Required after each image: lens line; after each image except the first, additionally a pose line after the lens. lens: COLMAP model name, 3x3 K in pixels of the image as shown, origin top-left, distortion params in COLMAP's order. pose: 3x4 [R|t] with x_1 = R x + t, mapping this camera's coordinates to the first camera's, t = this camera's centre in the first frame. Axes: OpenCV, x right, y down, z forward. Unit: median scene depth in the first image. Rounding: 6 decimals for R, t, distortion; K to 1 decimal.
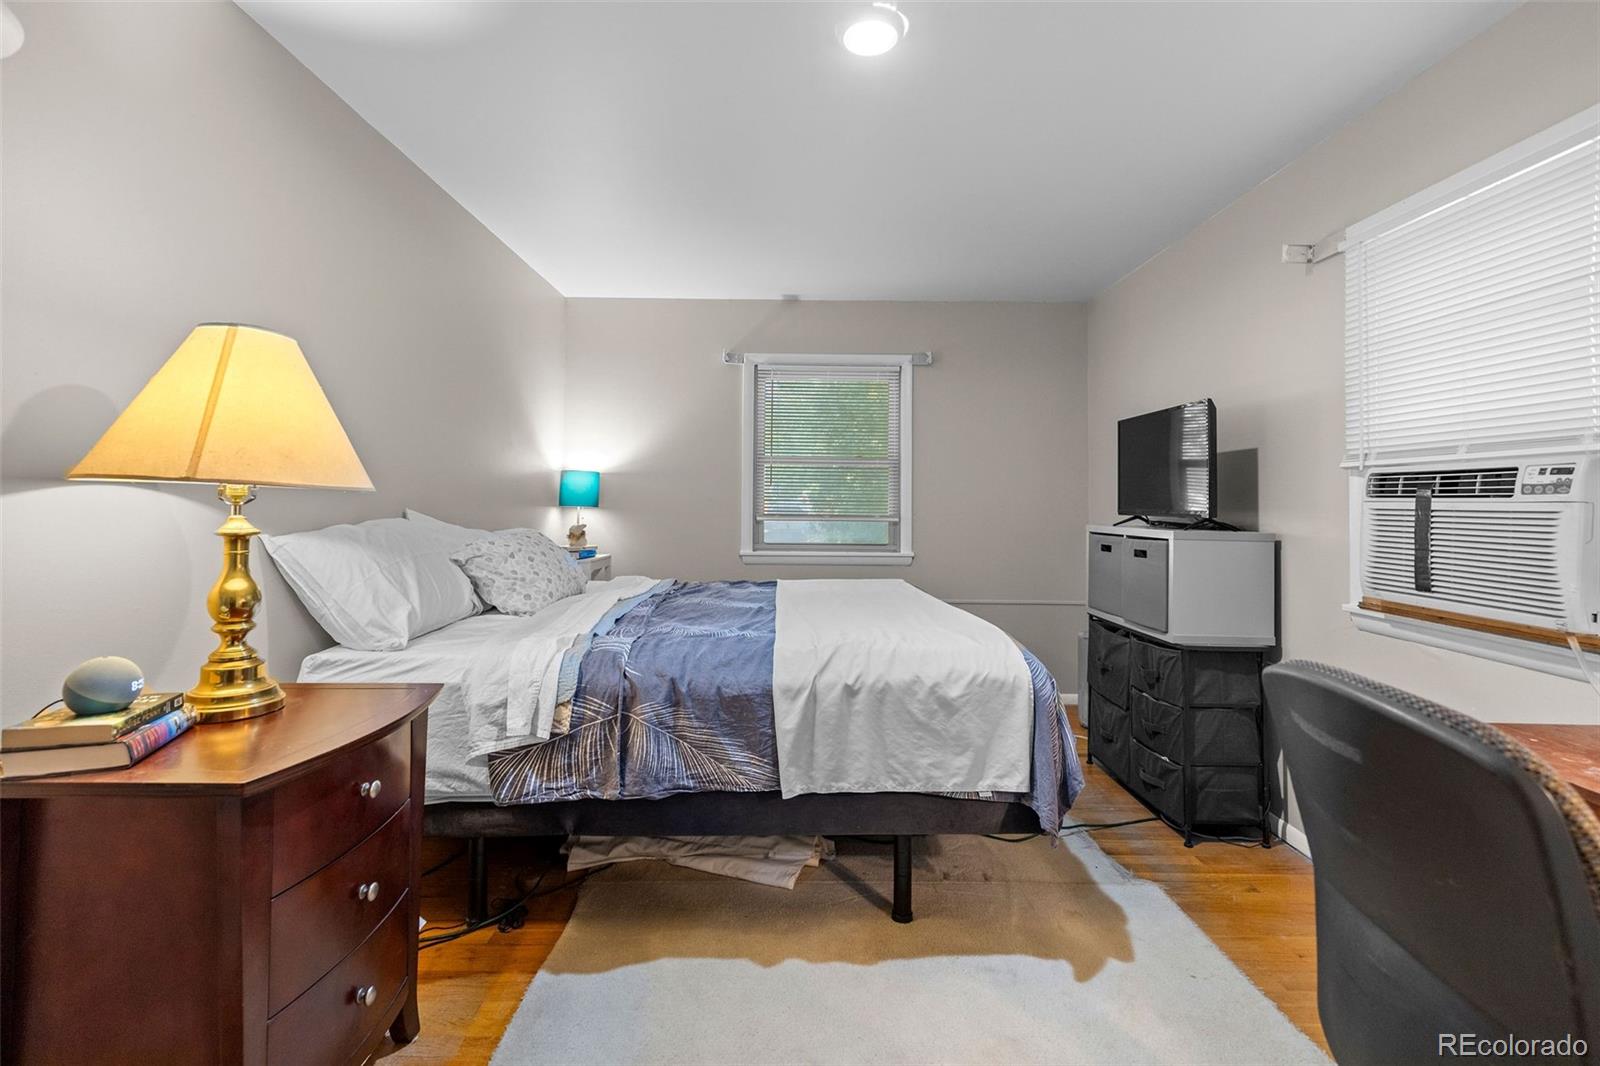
lens RADIAL K [[721.1, 0, 765.6], [0, 721.1, 477.6], [0, 0, 1]] dist [0.006078, -0.000957]
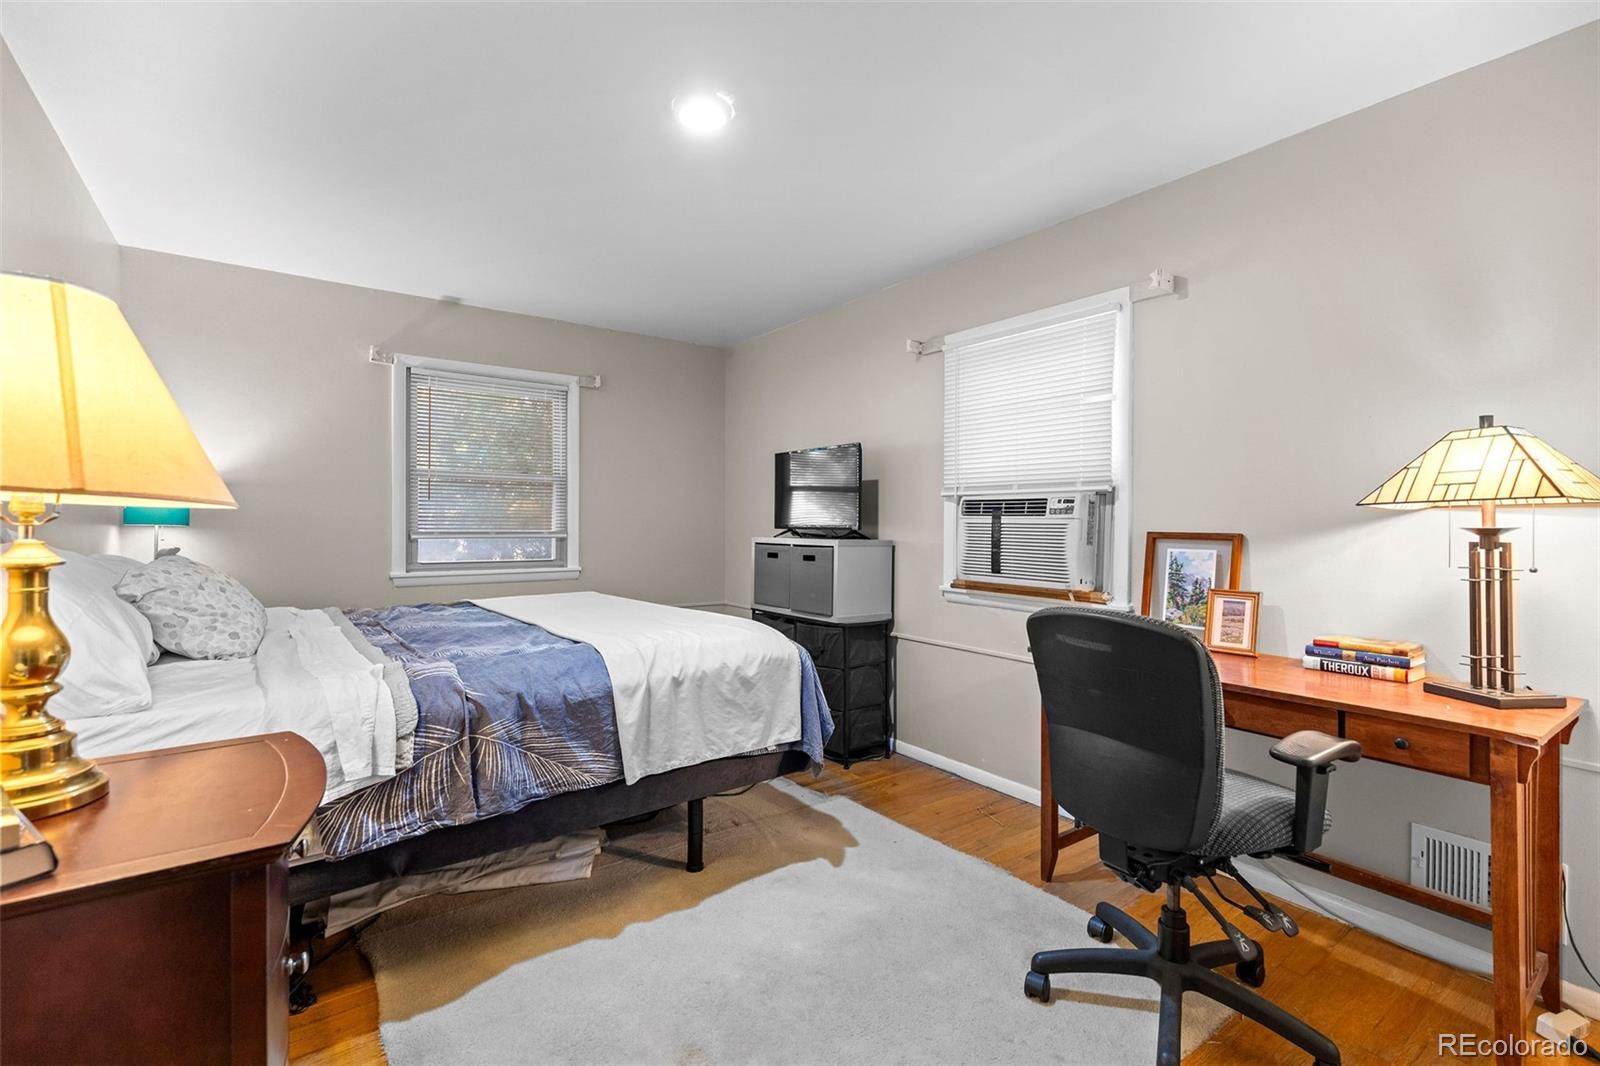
lens RADIAL K [[721.1, 0, 767.0], [0, 721.1, 518.7], [0, 0, 1]] dist [0.006078, -0.000957]
pose [[0.815242, -0.001544, 0.579118, -0.413372], [-0.018912, 0.999392, 0.029287, -0.003161], [-0.578811, -0.034828, 0.814717, -0.017063]]
